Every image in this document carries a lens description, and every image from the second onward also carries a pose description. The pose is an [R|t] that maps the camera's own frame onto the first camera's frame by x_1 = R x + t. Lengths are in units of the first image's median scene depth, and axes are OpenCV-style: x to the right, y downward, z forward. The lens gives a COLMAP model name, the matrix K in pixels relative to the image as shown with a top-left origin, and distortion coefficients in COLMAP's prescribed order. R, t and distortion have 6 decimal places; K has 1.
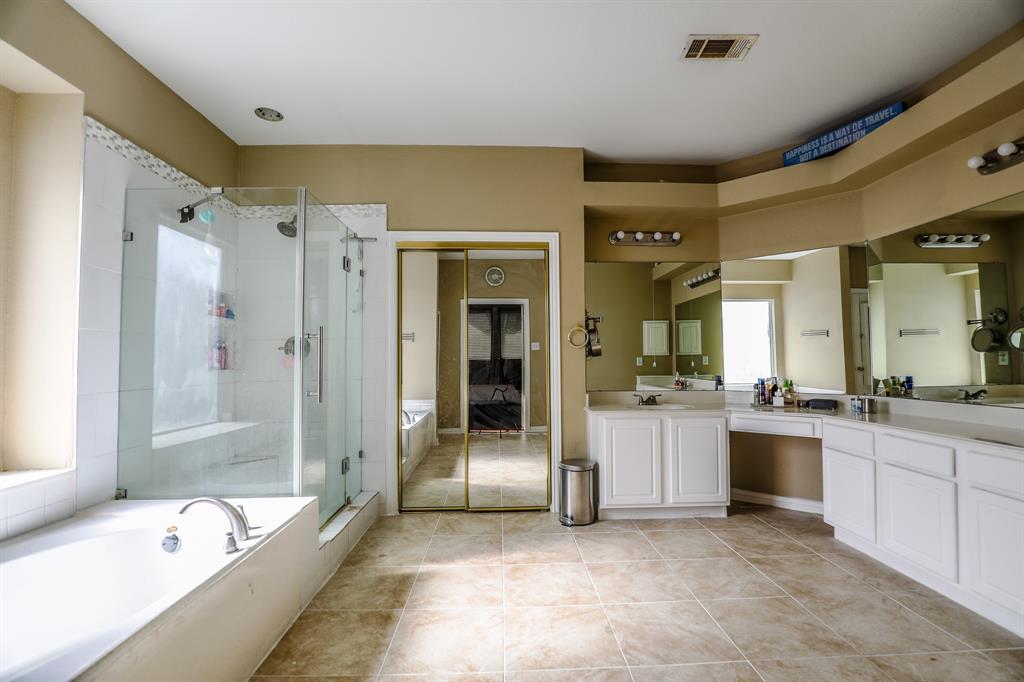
lens RADIAL K [[463.5, 0, 521.2], [0, 463.5, 340.2], [0, 0, 1]] dist [-0.007541, 0.001027]
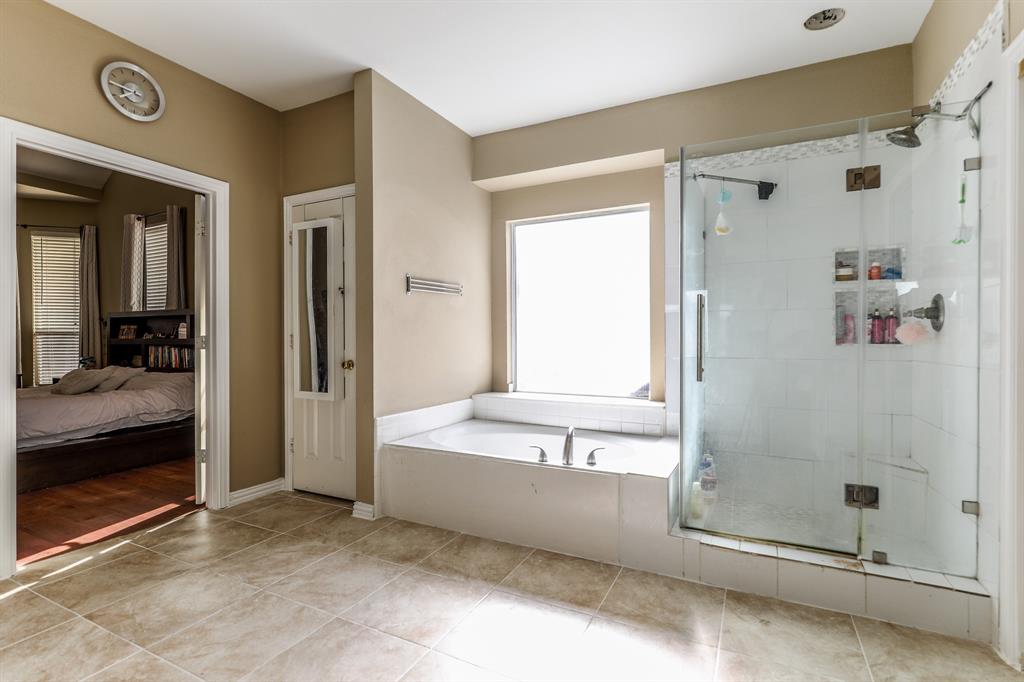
lens RADIAL K [[468.5, 0, 517.0], [0, 468.5, 341.9], [0, 0, 1]] dist [0.000161, 0.000539]
pose [[-0.459206, 0.012929, -0.888236, 0.511111], [0.044722, 0.998963, -0.008580, 0.053075], [0.887203, -0.043664, -0.459308, 1.108945]]
